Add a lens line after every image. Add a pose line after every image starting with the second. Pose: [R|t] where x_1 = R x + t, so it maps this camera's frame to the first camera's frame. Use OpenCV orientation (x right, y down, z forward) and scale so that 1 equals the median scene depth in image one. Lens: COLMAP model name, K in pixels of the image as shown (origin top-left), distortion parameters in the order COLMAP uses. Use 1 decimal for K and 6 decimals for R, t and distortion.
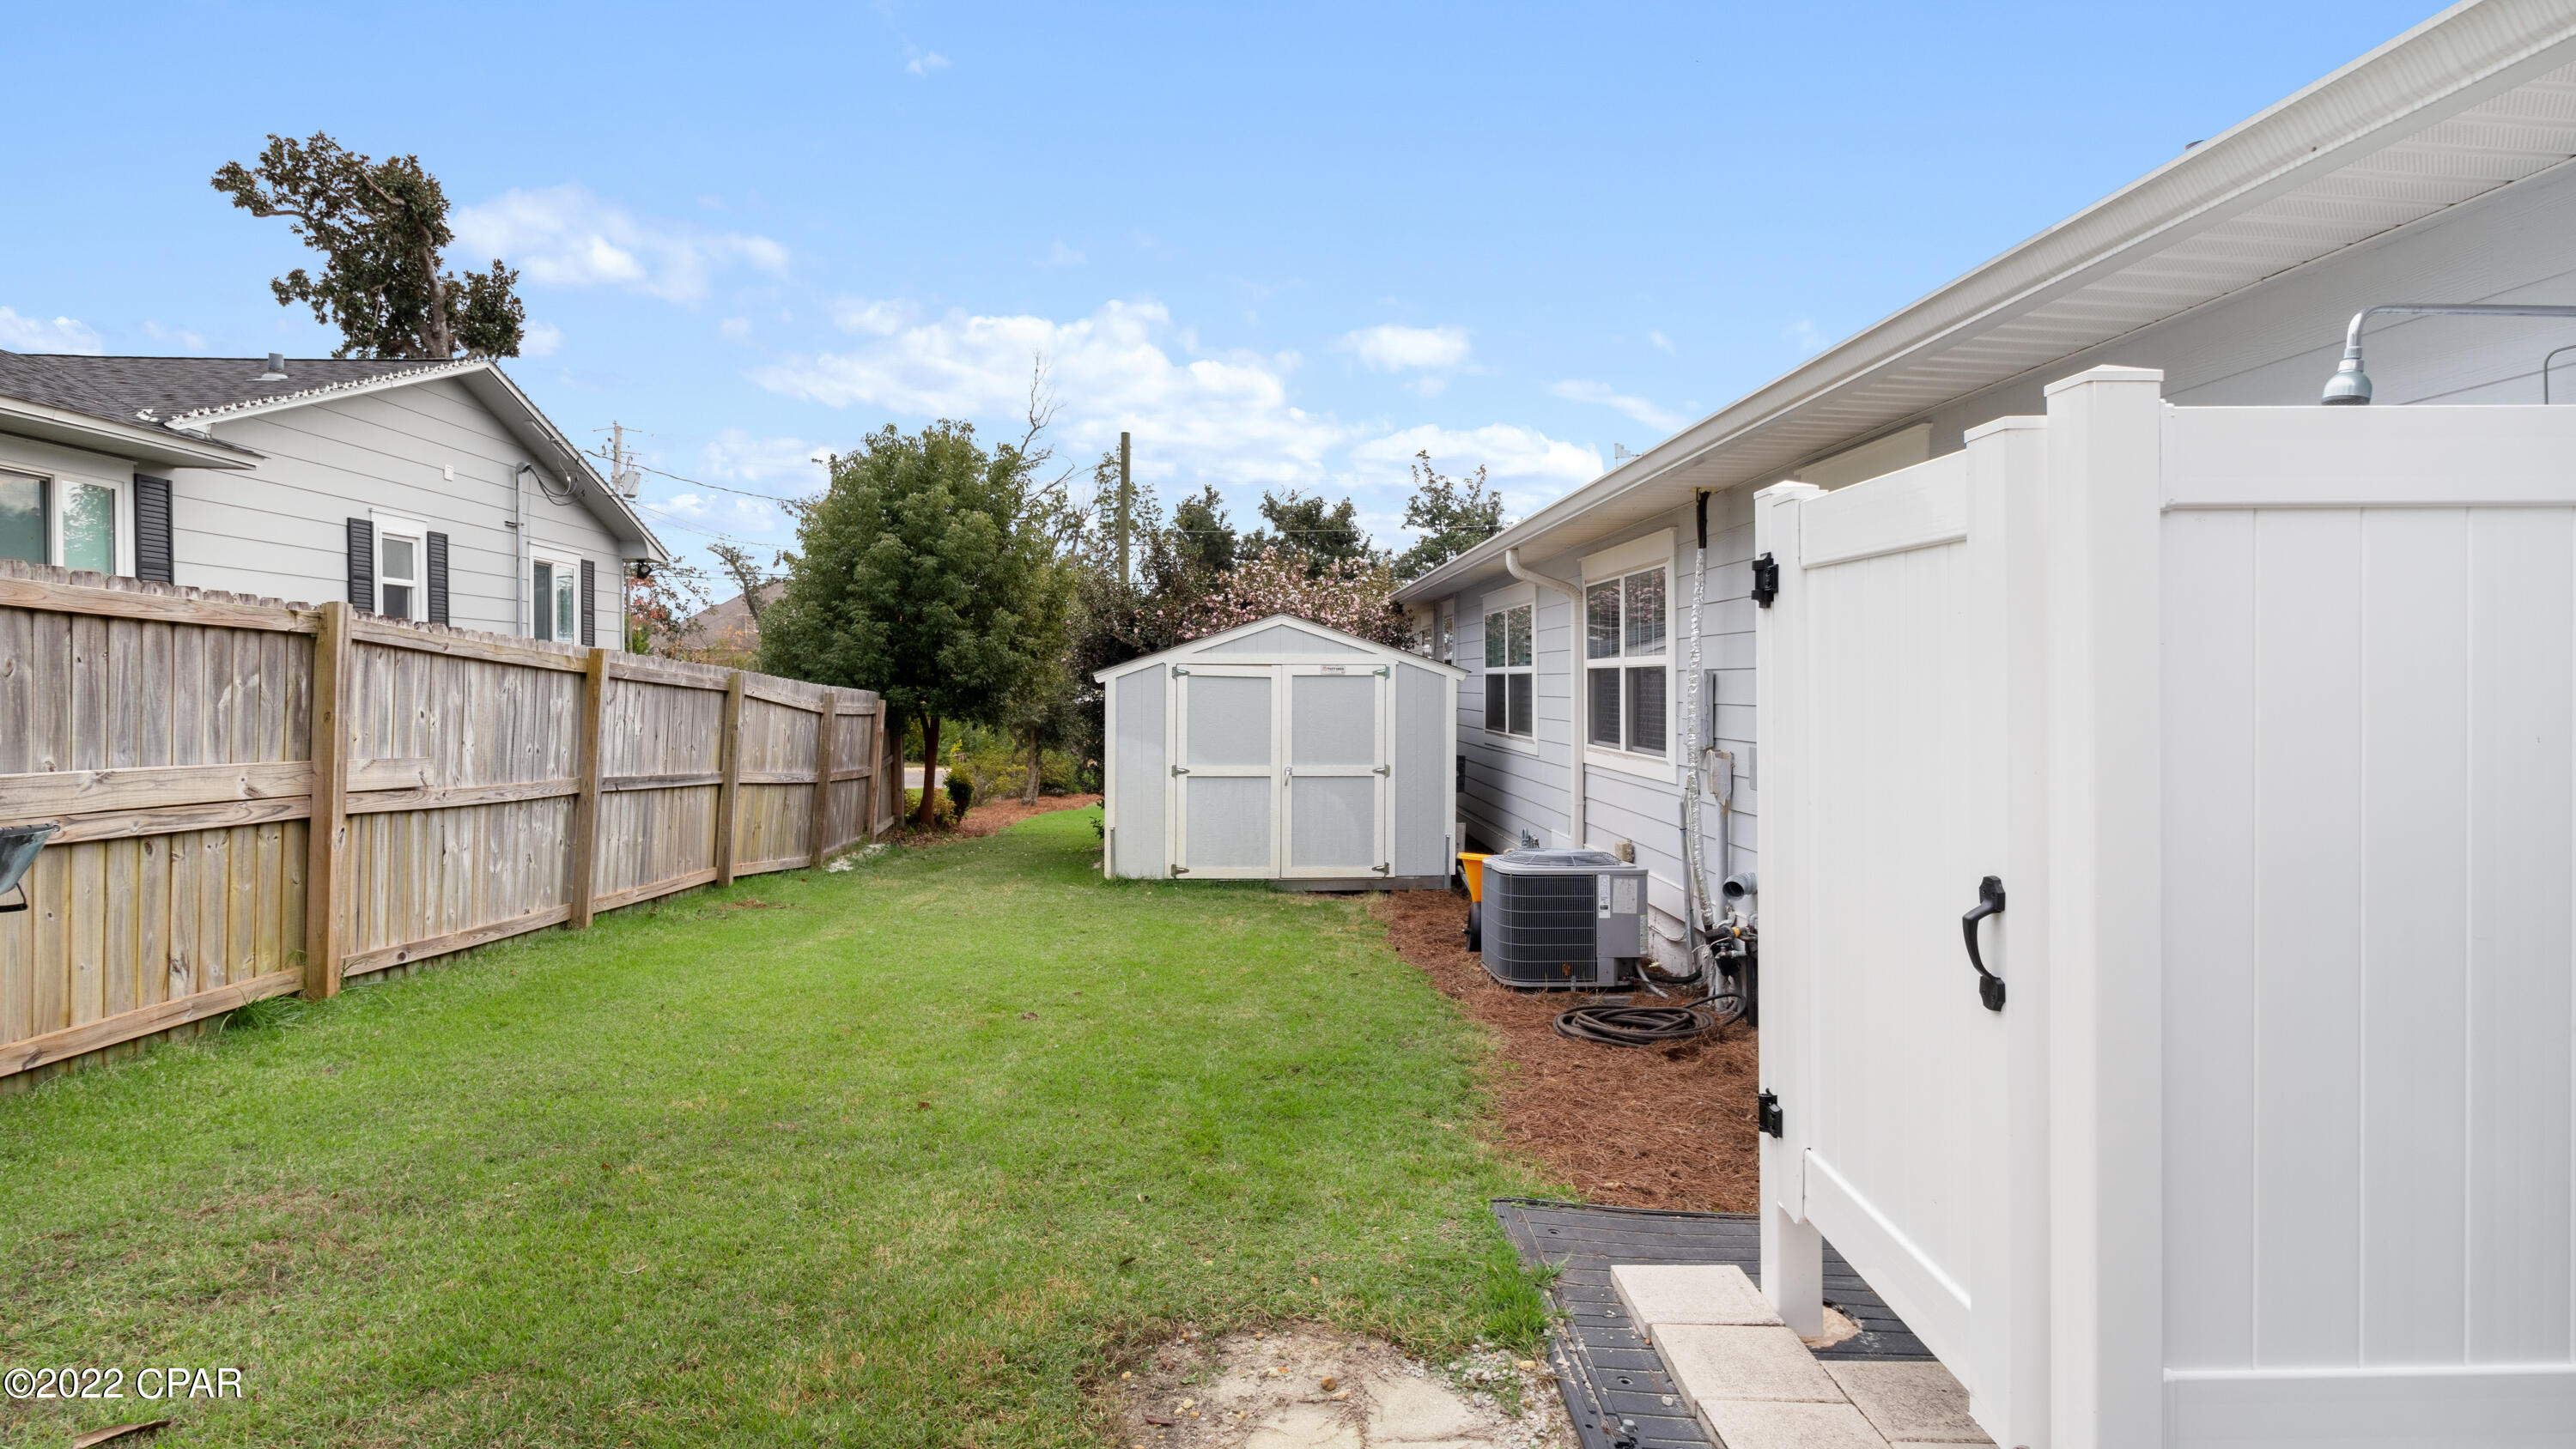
lens RADIAL K [[1387.4, 0, 1288.0], [0, 1387.4, 724.5], [0, 0, 1]] dist [-0.002079, -0.000386]
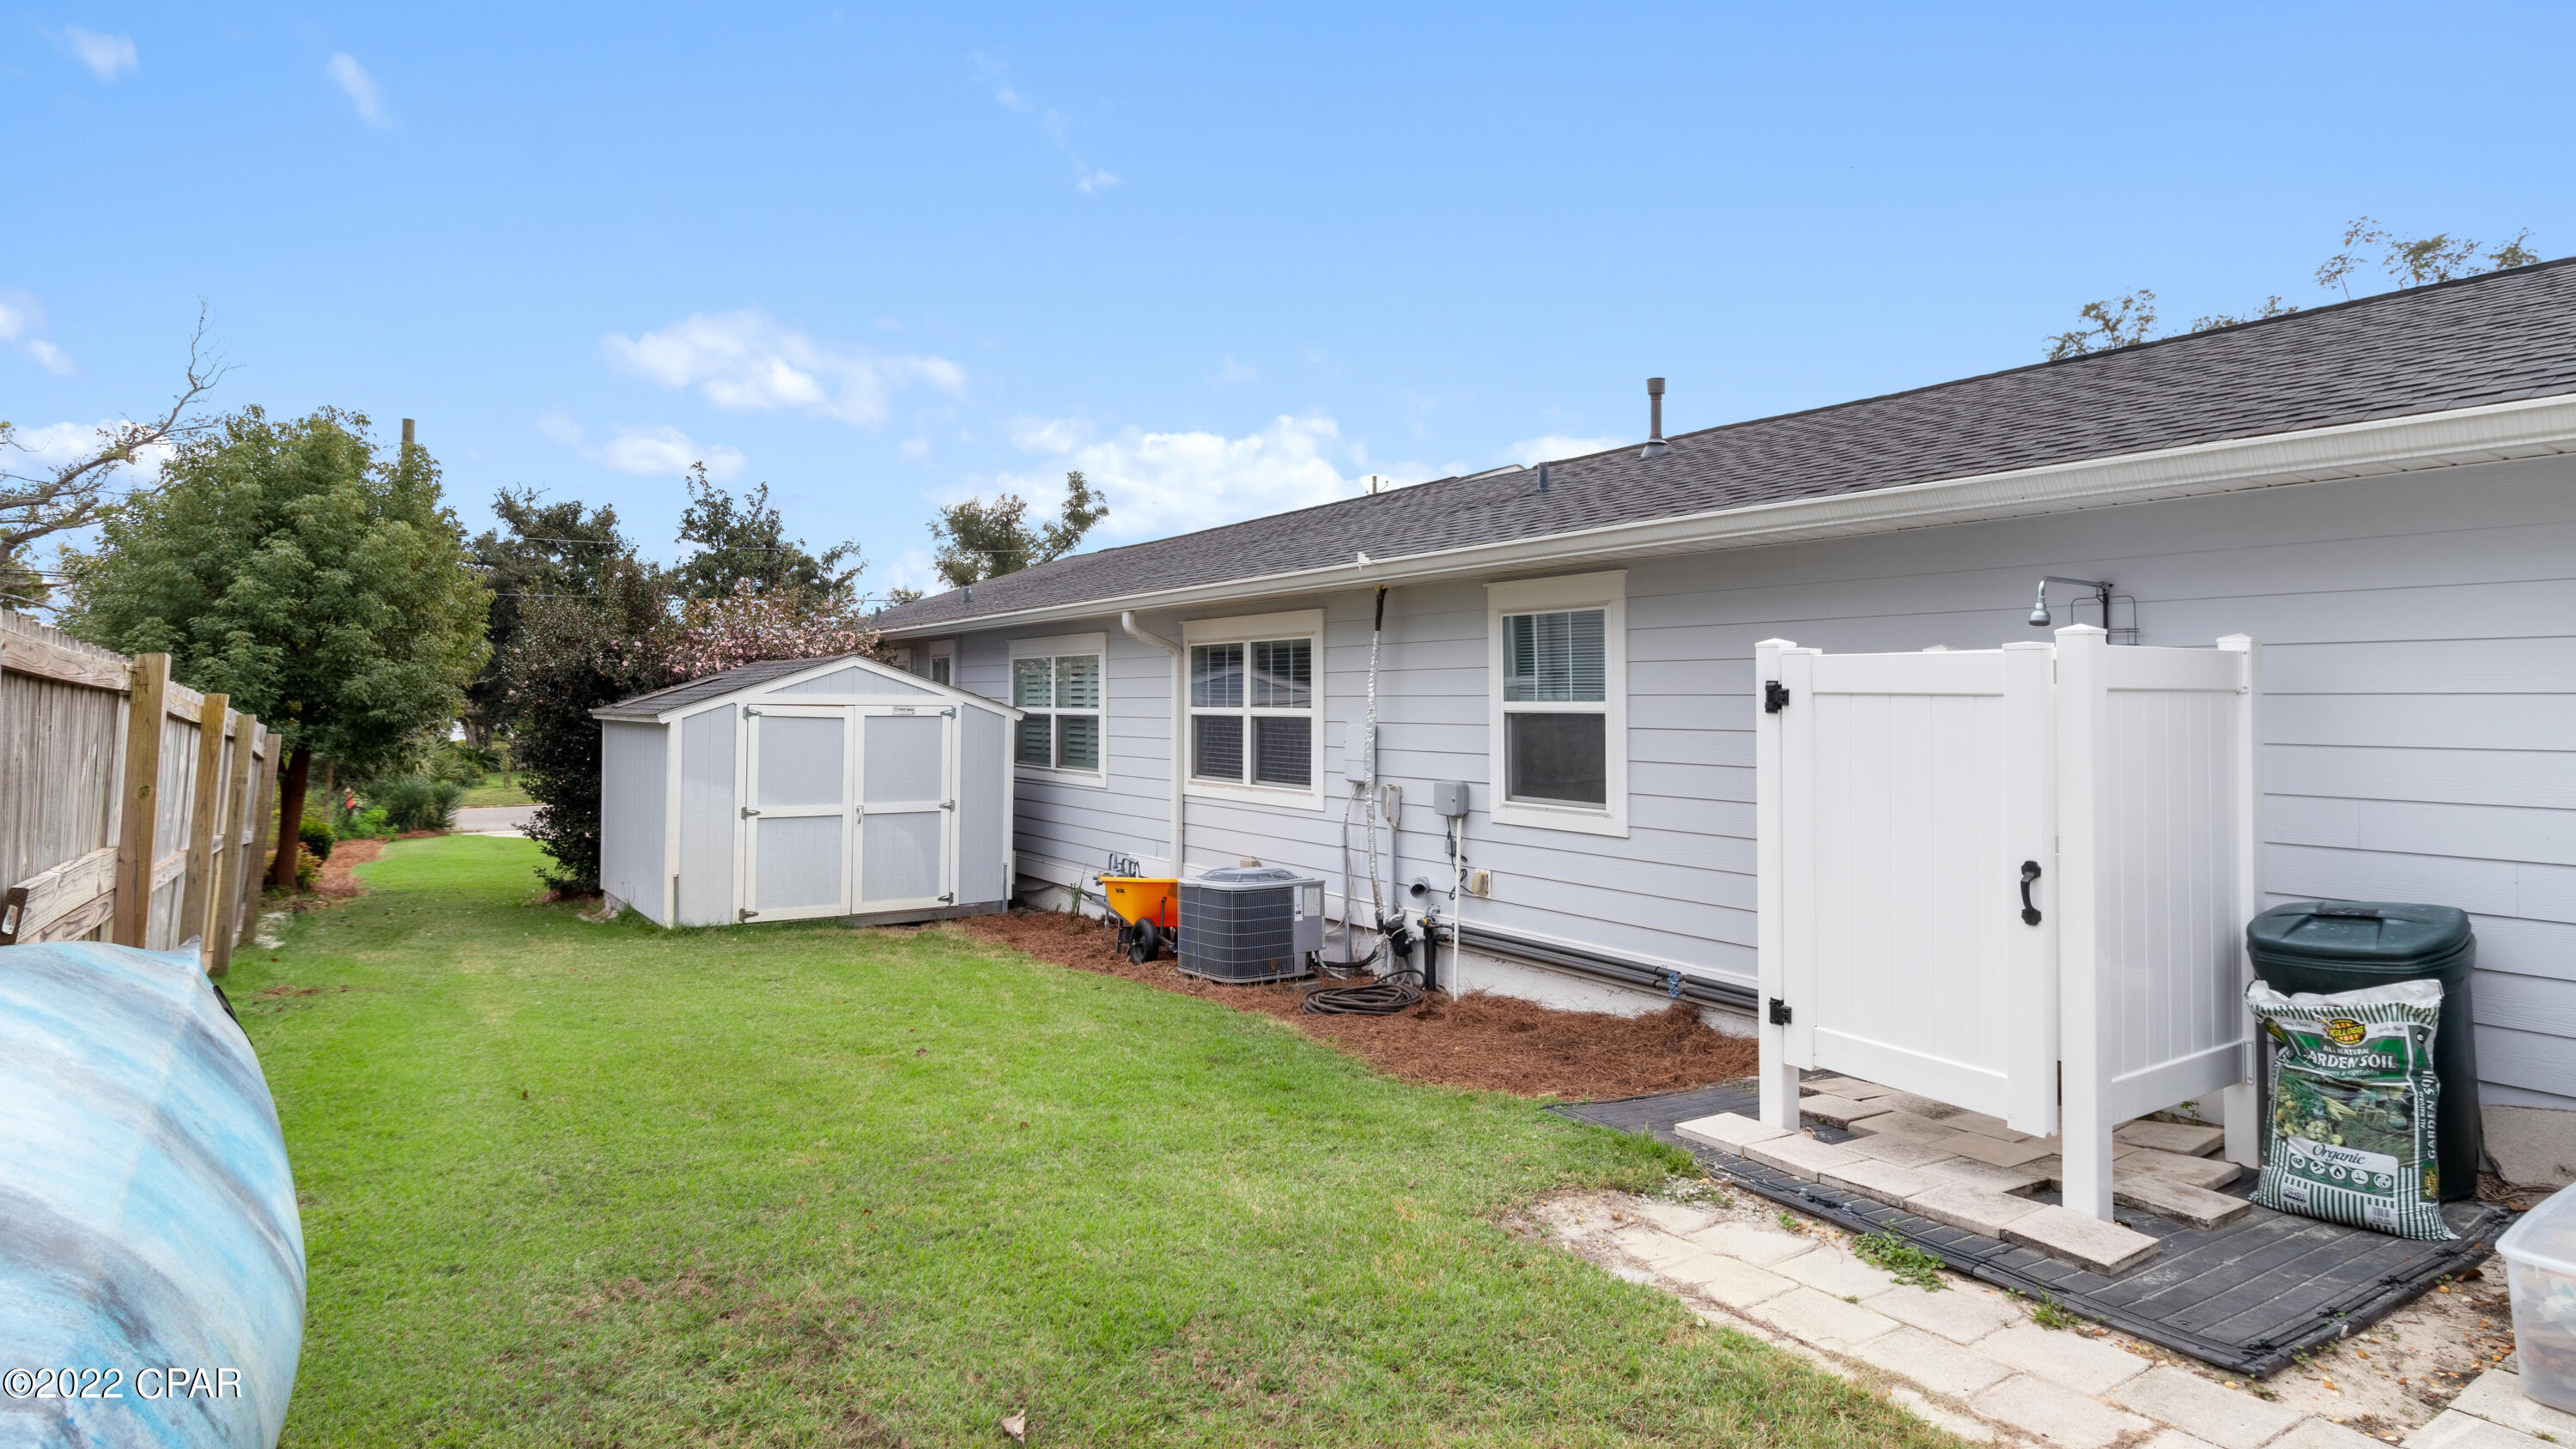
lens RADIAL K [[1367.3, 0, 1292.1], [0, 1367.3, 706.4], [0, 0, 1]] dist [-0.000477, 0.000148]
pose [[0.846834, 0.004705, 0.531836, -0.267543], [0.009684, 0.999659, -0.024263, -0.014765], [-0.531768, 0.025698, 0.846500, -0.027707]]
